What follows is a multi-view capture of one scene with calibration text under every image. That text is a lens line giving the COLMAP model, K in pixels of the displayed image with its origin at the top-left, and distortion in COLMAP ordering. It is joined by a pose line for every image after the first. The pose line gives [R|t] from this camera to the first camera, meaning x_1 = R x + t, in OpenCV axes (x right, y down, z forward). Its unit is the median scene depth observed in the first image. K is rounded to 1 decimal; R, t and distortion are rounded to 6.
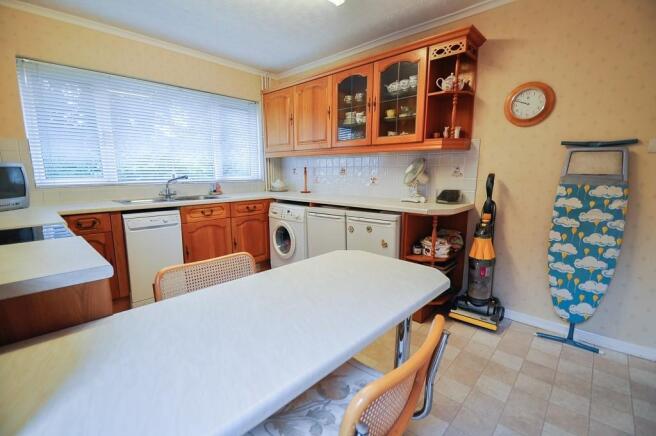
lens RADIAL K [[290.4, 0, 321.4], [0, 290.4, 220.2], [0, 0, 1]] dist [0.000557, -0.000211]
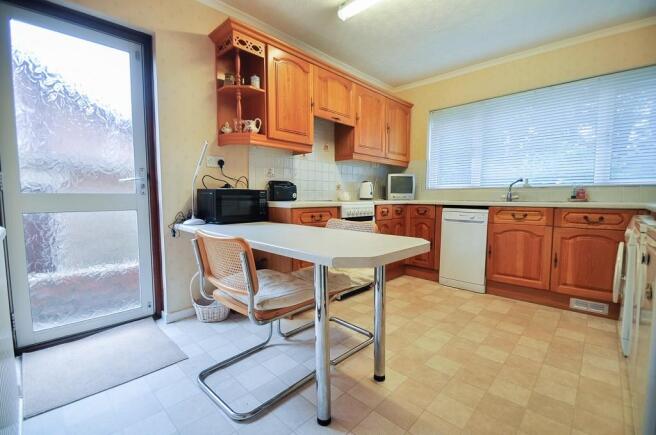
lens RADIAL K [[290.4, 0, 327.1], [0, 290.4, 215.0], [0, 0, 1]] dist [0.000557, -0.000211]
pose [[0.000870, 0.062532, -0.998043, 0.564095], [-0.168660, 0.983754, 0.061490, 0.017702], [0.985674, 0.168277, 0.011402, 0.412363]]
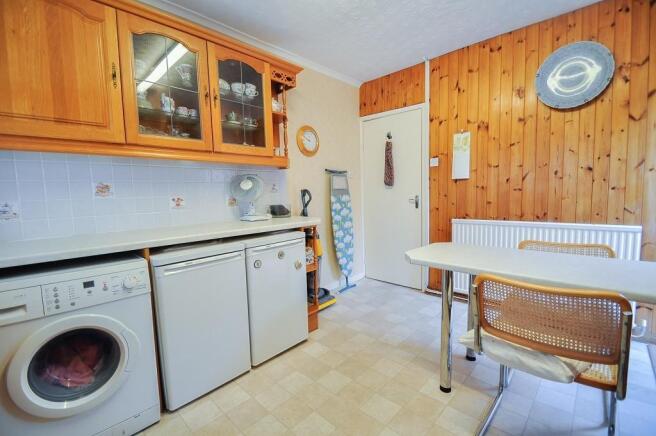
lens RADIAL K [[290.4, 0, 323.6], [0, 290.4, 219.5], [0, 0, 1]] dist [0.000557, -0.000211]
pose [[0.015029, -0.093849, 0.995473, -0.575337], [0.189559, 0.977798, 0.089321, -0.105573], [-0.981754, 0.187358, 0.032485, 0.742044]]
